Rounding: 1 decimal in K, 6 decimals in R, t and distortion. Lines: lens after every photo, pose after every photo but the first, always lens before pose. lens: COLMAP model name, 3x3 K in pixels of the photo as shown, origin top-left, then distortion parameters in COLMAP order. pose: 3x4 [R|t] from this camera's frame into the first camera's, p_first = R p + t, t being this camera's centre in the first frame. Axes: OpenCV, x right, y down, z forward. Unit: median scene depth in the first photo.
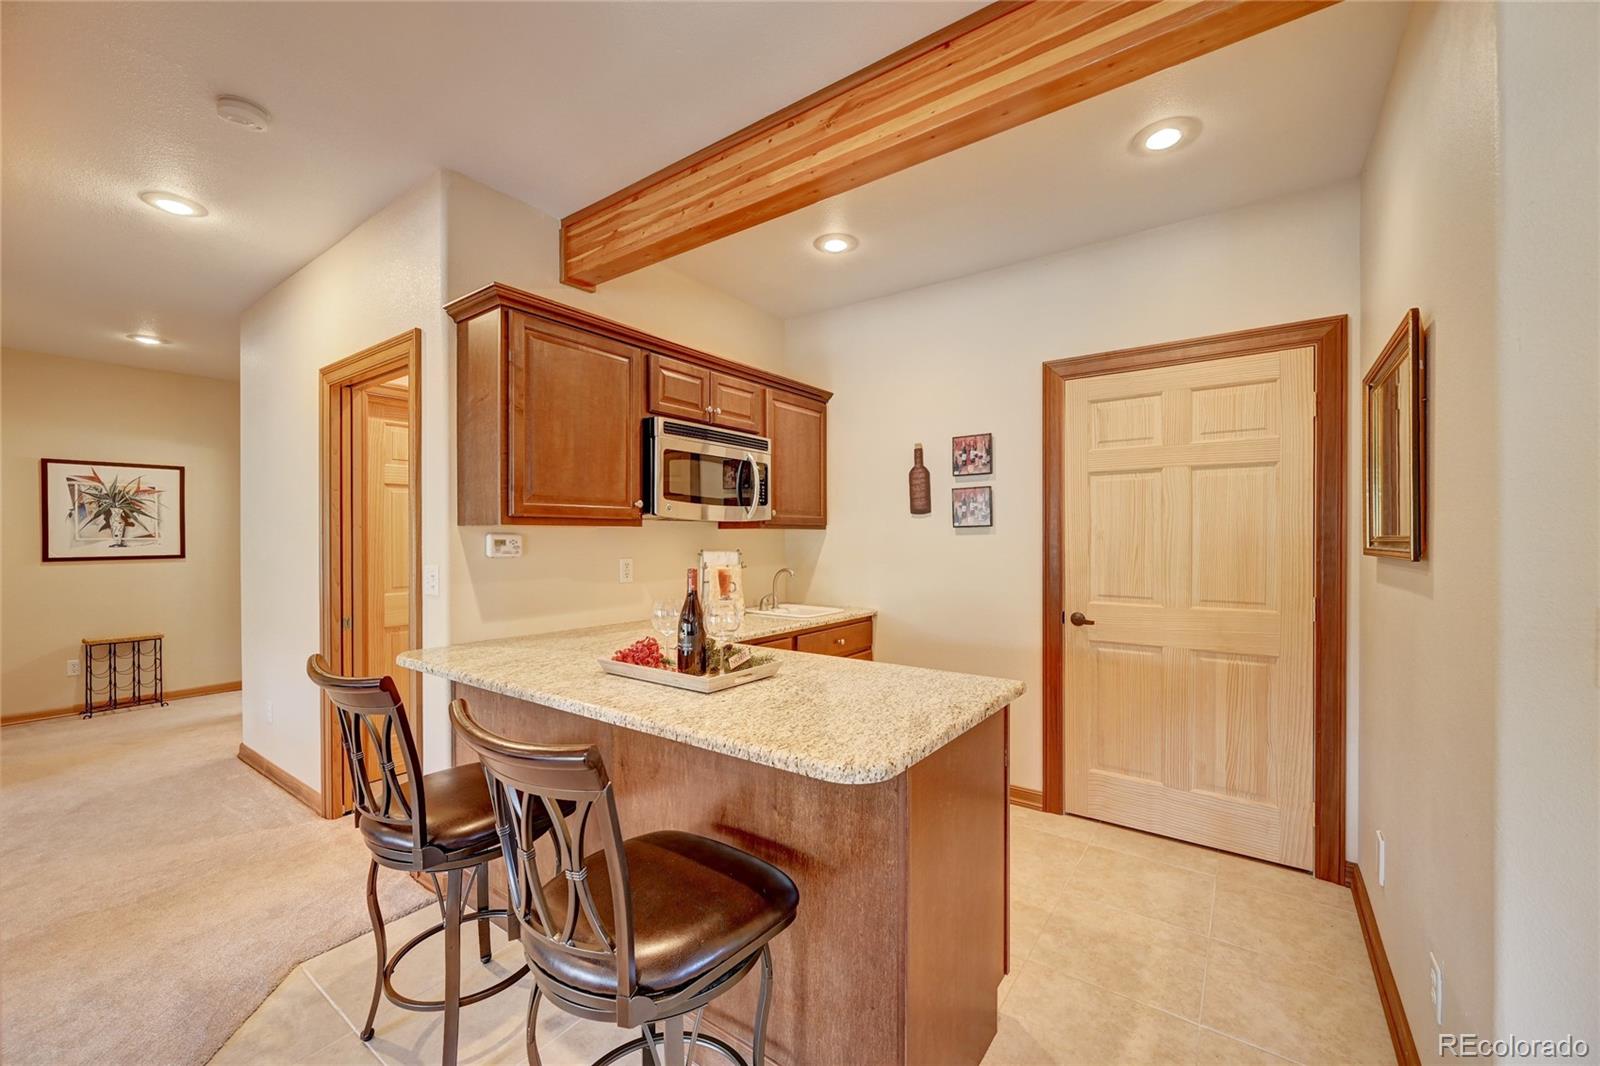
lens RADIAL K [[628.2, 0, 796.4], [0, 628.2, 537.0], [0, 0, 1]] dist [-0.002878, 0.000433]
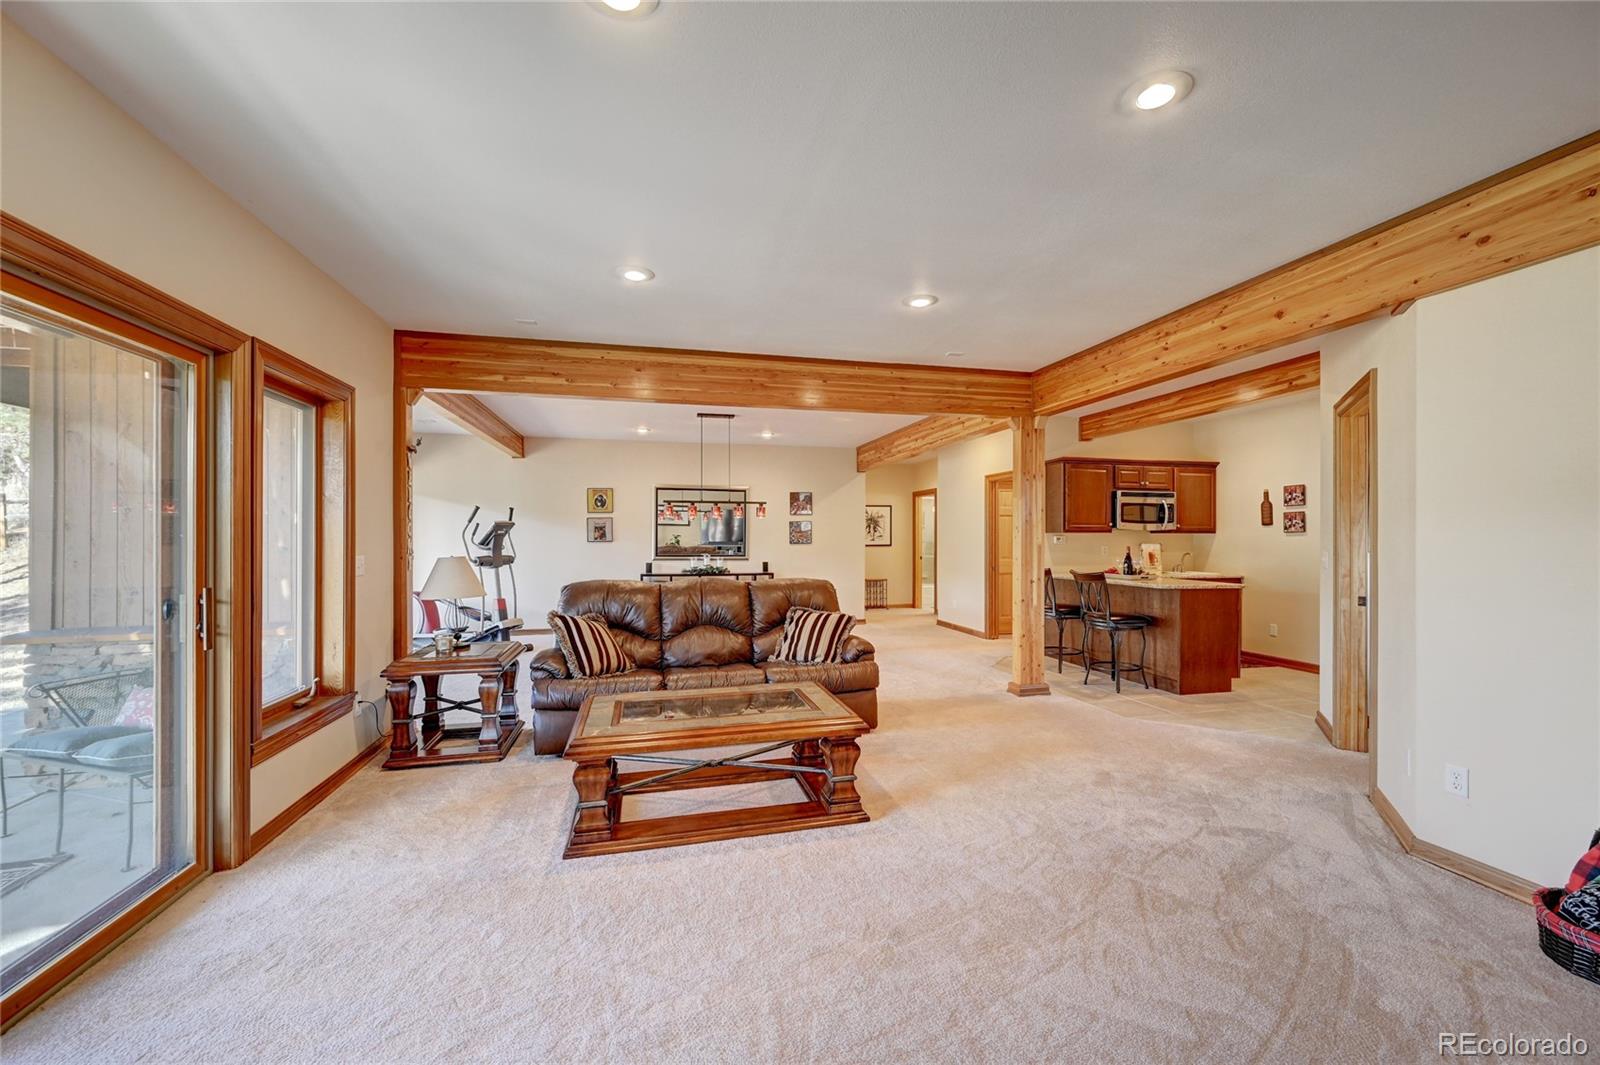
lens RADIAL K [[627.6, 0, 804.1], [0, 627.6, 537.2], [0, 0, 1]] dist [-0.000647, 0.000456]
pose [[0.766447, 0.003655, -0.642297, 0.373435], [-0.005476, 0.999985, -0.000844, 0.009189], [0.642284, 0.004164, 0.766455, -1.511996]]
